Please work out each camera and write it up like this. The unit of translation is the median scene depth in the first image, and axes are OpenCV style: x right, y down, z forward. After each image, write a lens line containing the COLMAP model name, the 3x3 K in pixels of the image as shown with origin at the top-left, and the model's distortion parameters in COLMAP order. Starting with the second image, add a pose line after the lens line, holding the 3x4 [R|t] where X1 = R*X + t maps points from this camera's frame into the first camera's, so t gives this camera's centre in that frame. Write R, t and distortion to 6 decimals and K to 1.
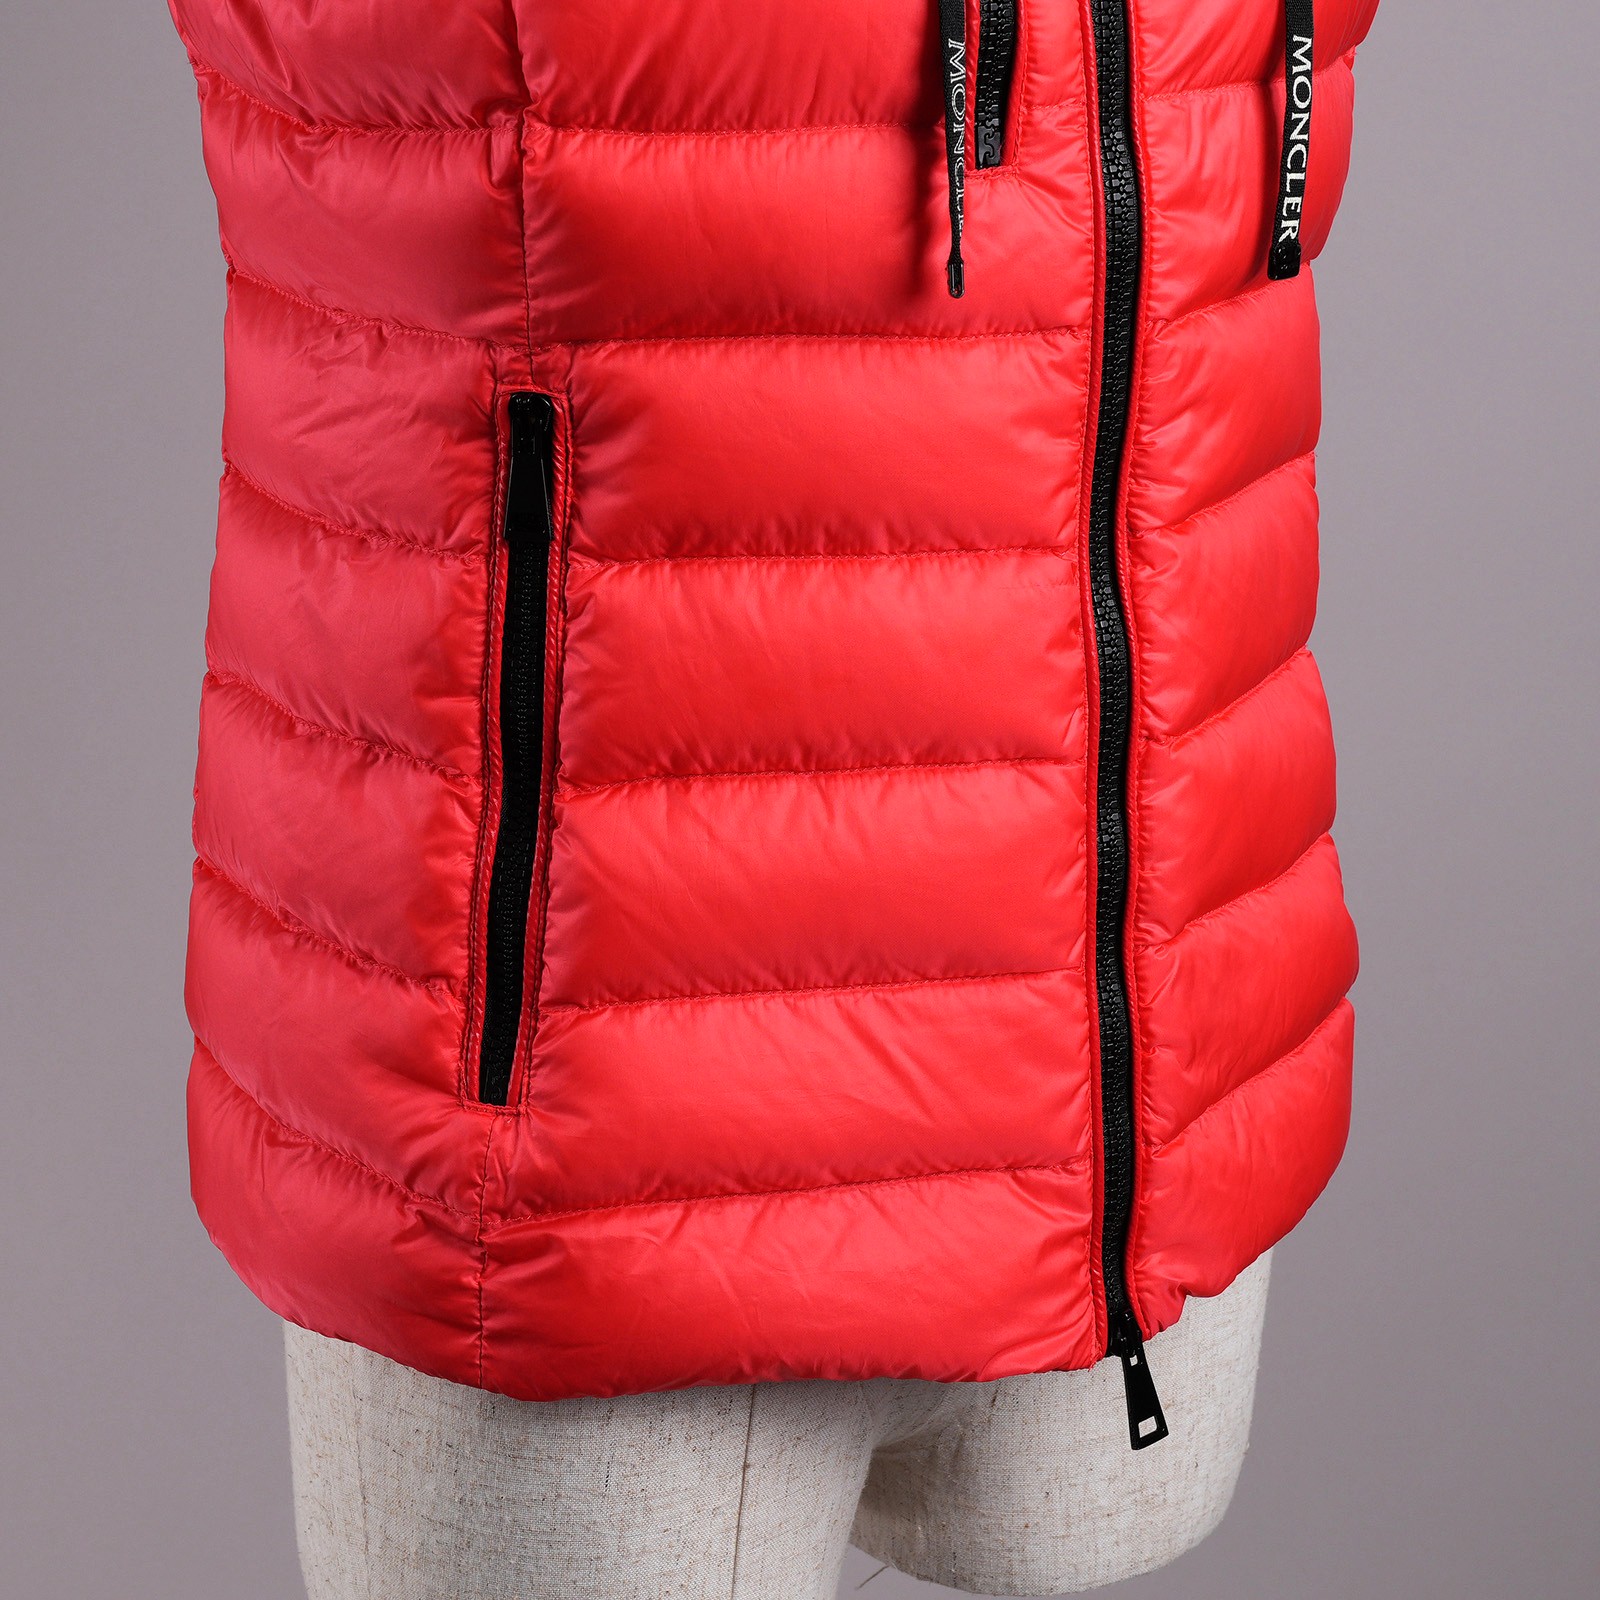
lens RADIAL K [[3540.1, 0, 758.6], [0, 3540.1, 797.0], [0, 0, 1]] dist [0.003299, -0.099593]
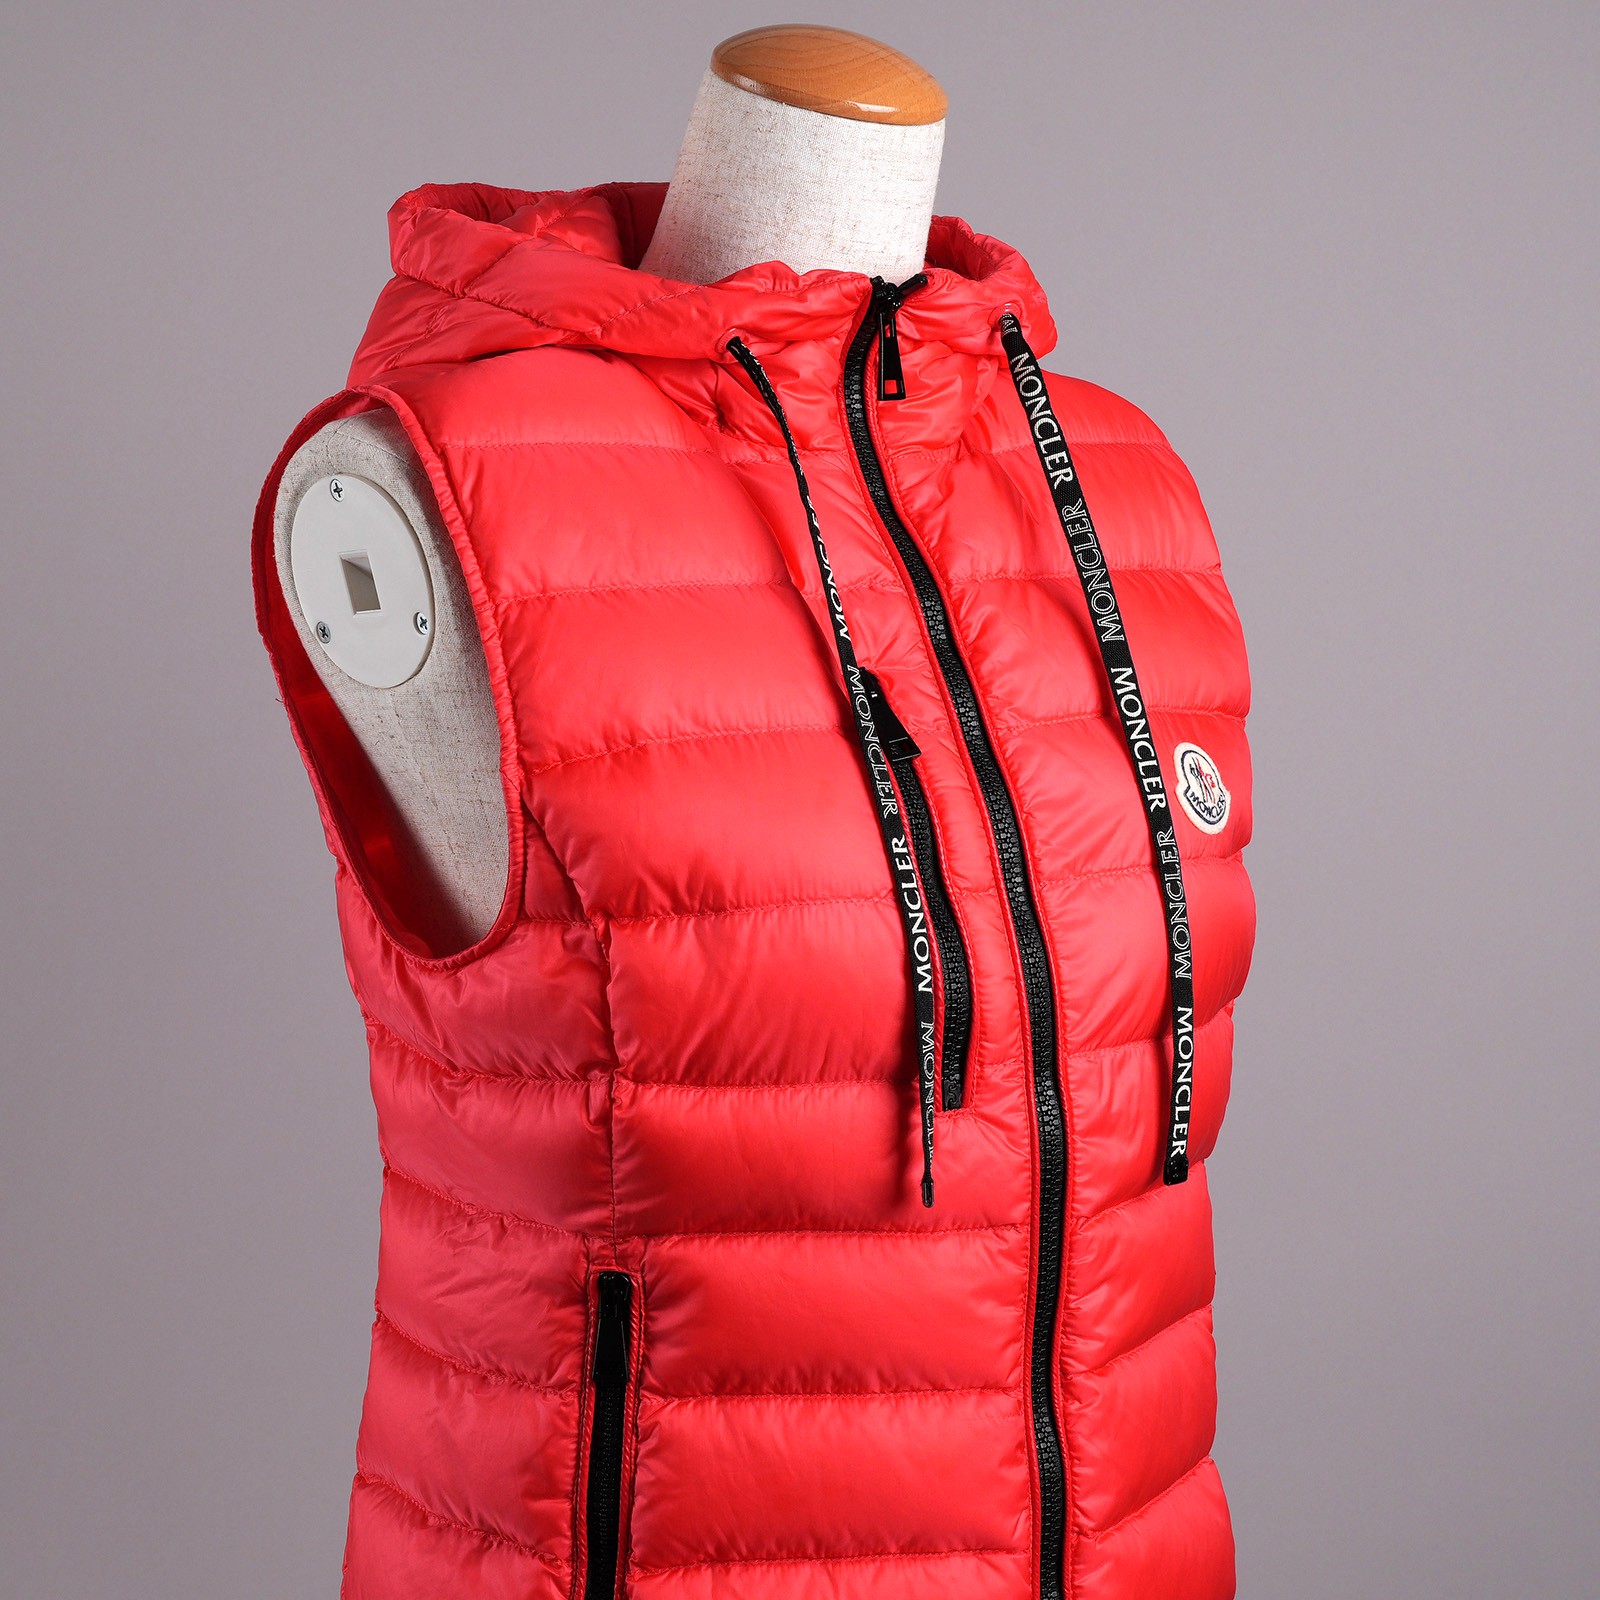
lens RADIAL K [[3540.1, 0, 758.6], [0, 3540.1, 797.0], [0, 0, 1]] dist [0.003299, -0.099593]
pose [[0.999956, 0.005005, -0.007891, 0.000403], [-0.006493, 0.979457, -0.201548, -0.019378], [0.006720, 0.201591, 0.979447, -0.353194]]
